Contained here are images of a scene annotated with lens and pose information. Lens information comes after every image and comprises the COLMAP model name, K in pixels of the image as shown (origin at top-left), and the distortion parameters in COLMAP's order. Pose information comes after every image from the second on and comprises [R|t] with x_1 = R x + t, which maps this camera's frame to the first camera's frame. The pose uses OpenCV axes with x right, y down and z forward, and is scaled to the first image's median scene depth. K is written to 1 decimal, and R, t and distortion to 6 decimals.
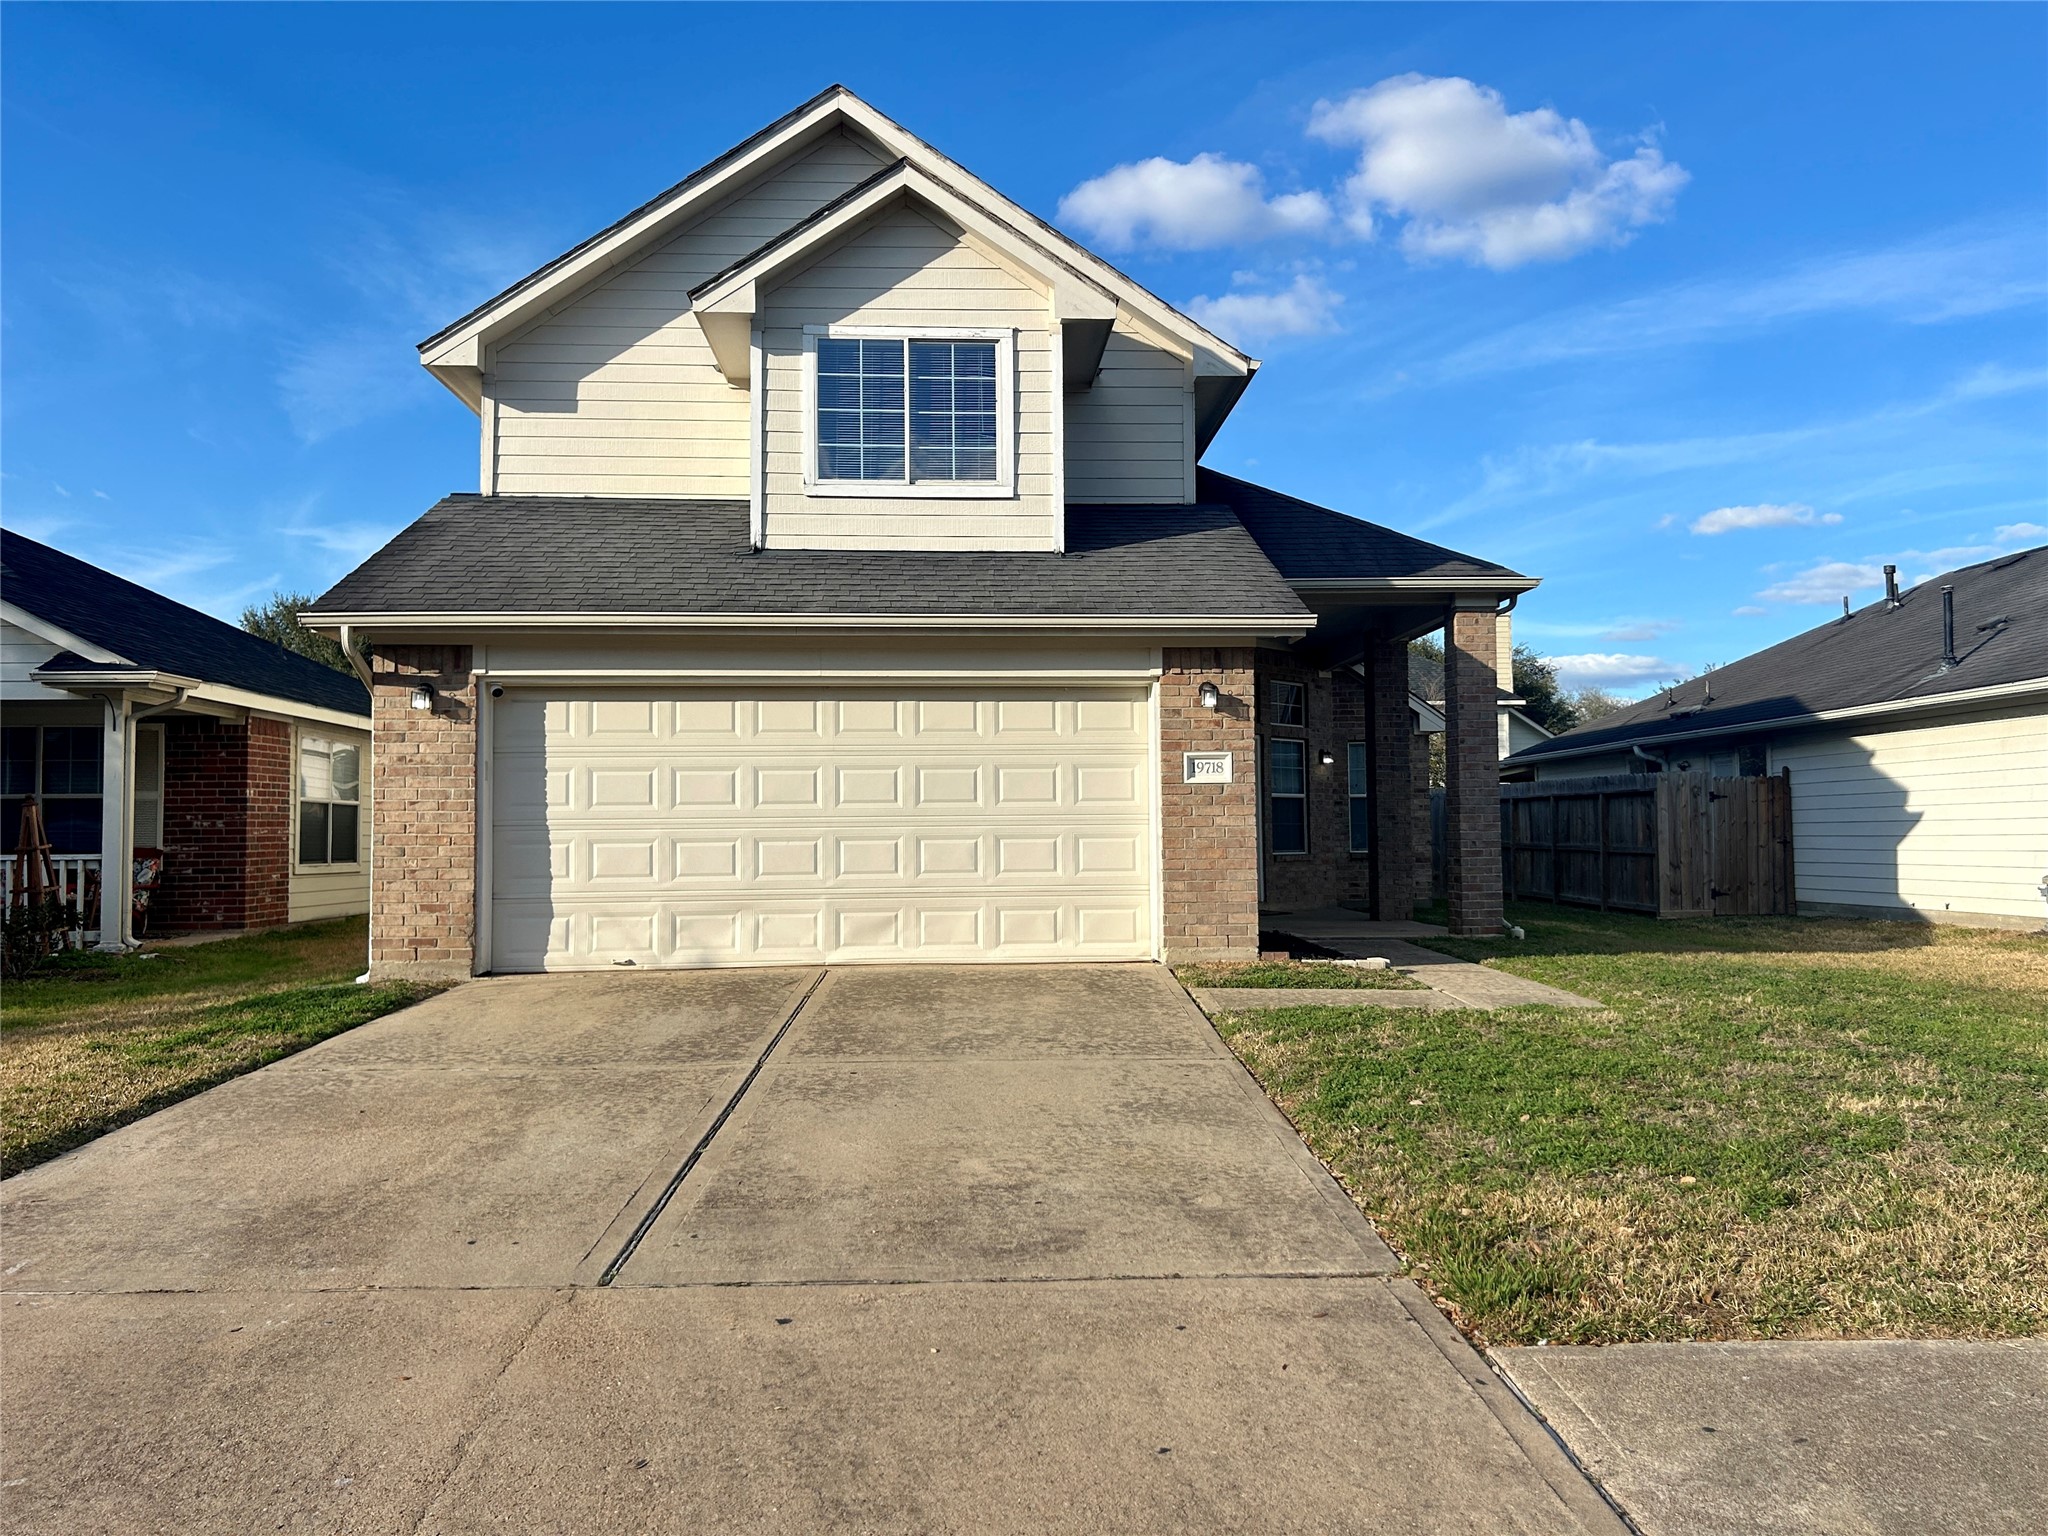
lens RADIAL K [[1538.6, 0, 1027.6], [0, 1538.6, 777.7], [0, 0, 1]] dist [0.055120, -0.057848]
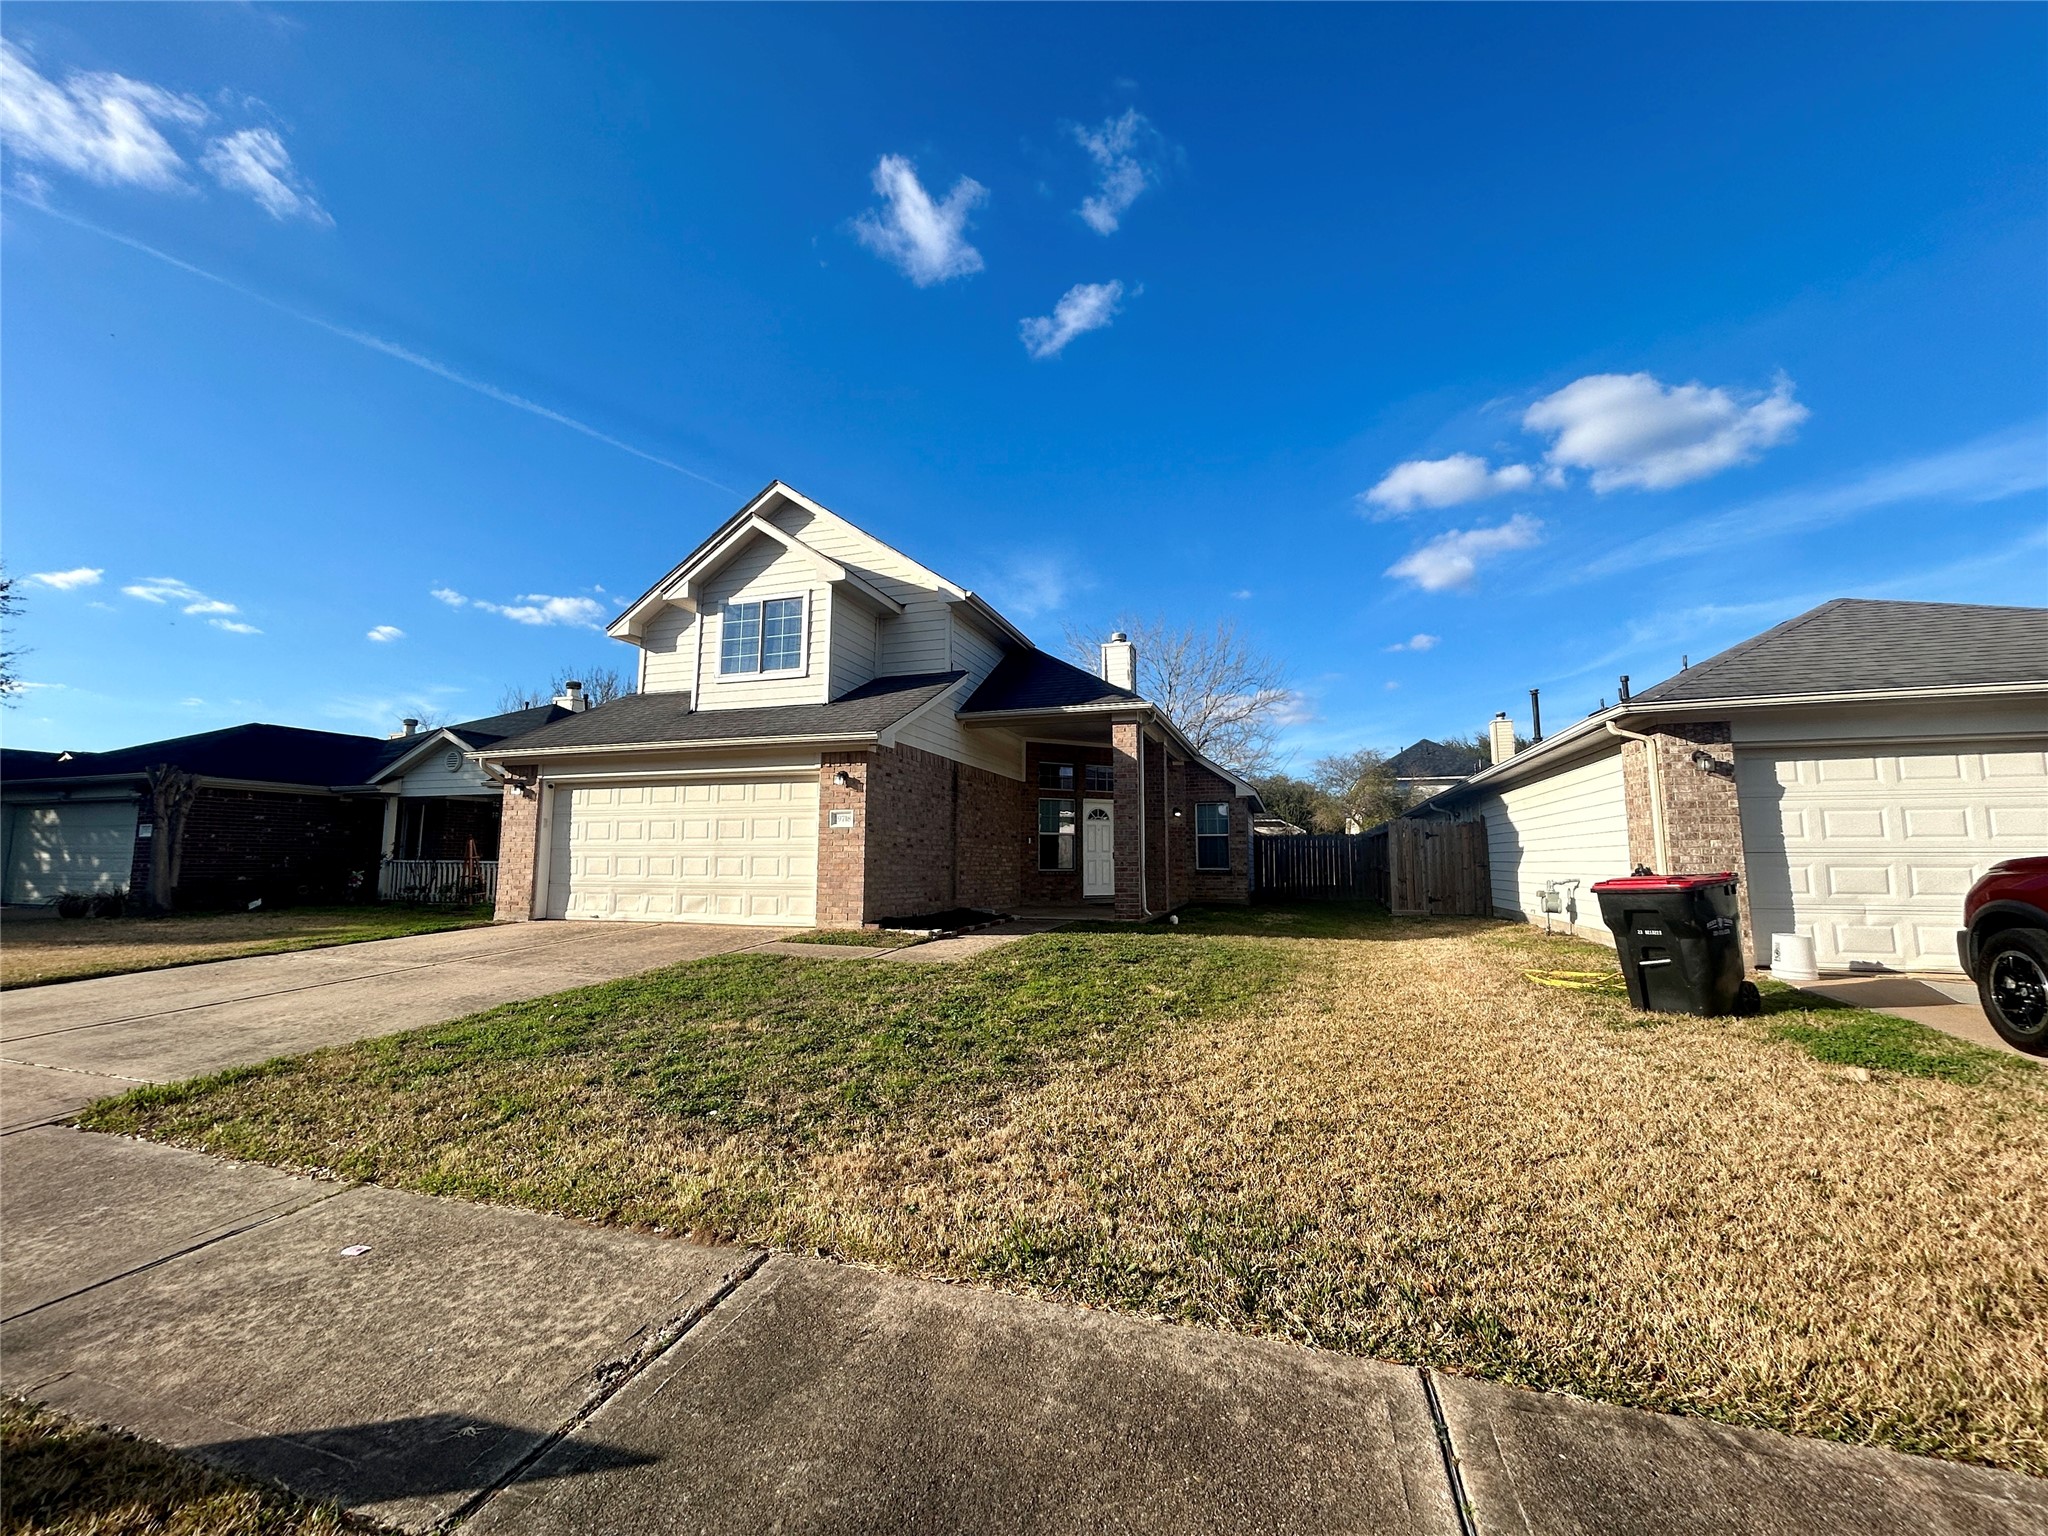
lens RADIAL K [[818.8, 0, 1024.9], [0, 818.8, 767.5], [0, 0, 1]] dist [0.000150, 0.000250]
pose [[0.930156, -0.031795, -0.365785, 0.602500], [0.005233, 0.997290, -0.073380, 0.004523], [0.367127, 0.066341, 0.927802, 0.172984]]
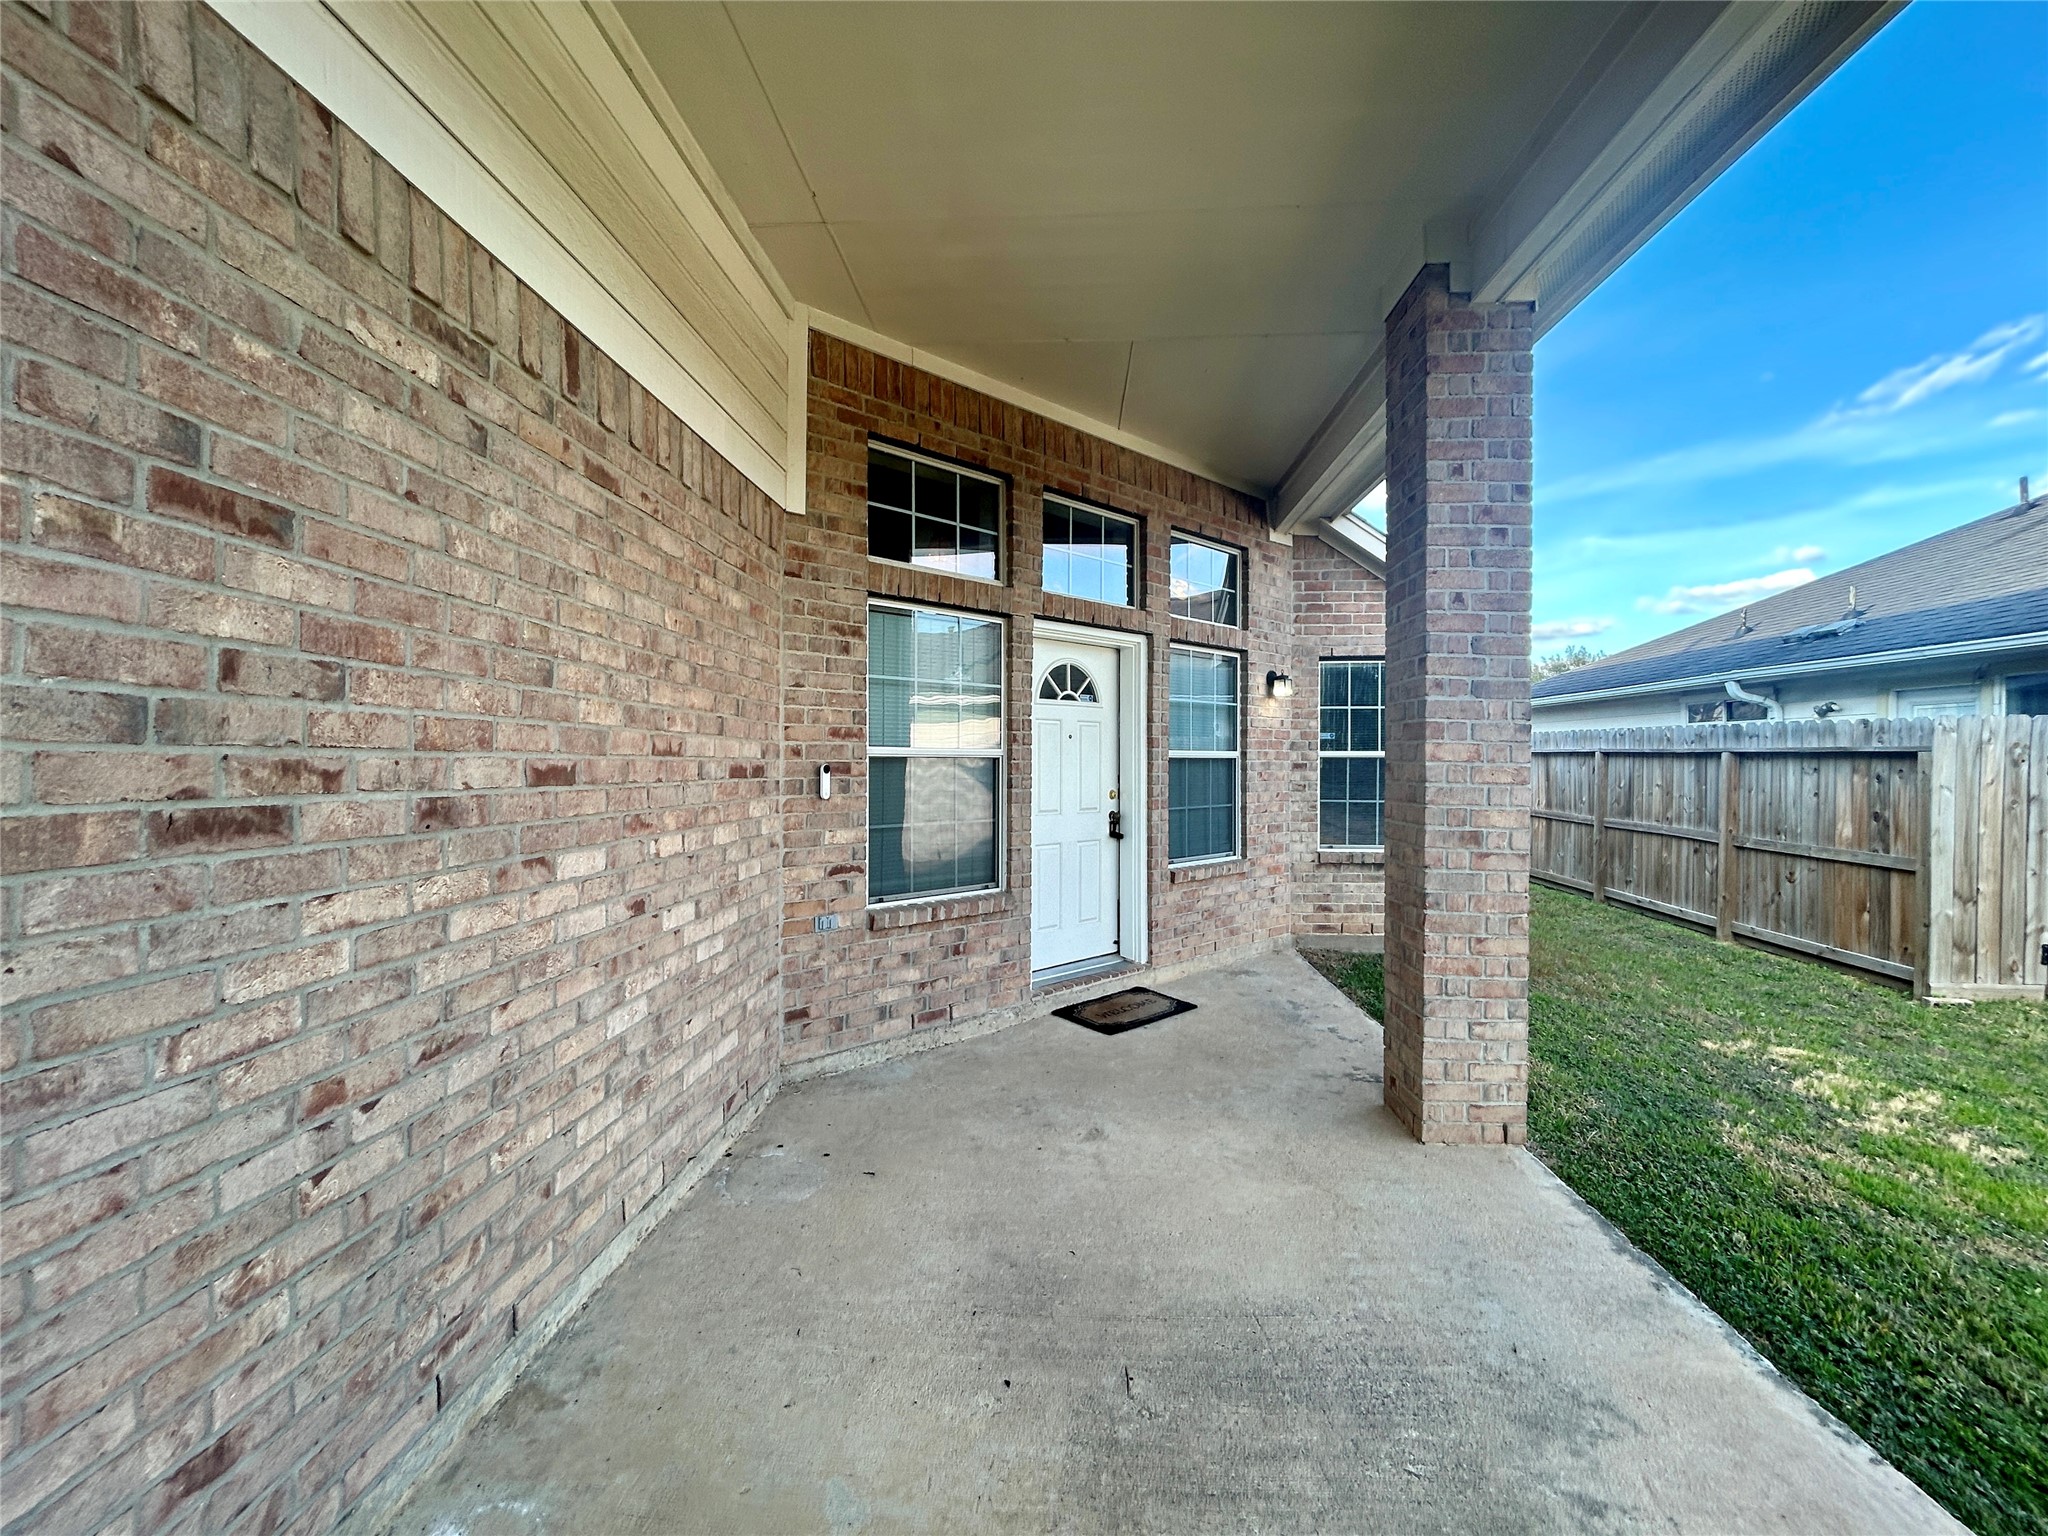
lens RADIAL K [[822.6, 0, 1022.6], [0, 822.6, 766.7], [0, 0, 1]] dist [-0.003845, 0.002837]
pose [[0.992977, 0.014187, -0.117454, 0.224119], [-0.008276, 0.998682, 0.050663, 0.003081], [0.118018, -0.049335, 0.991785, 1.134162]]
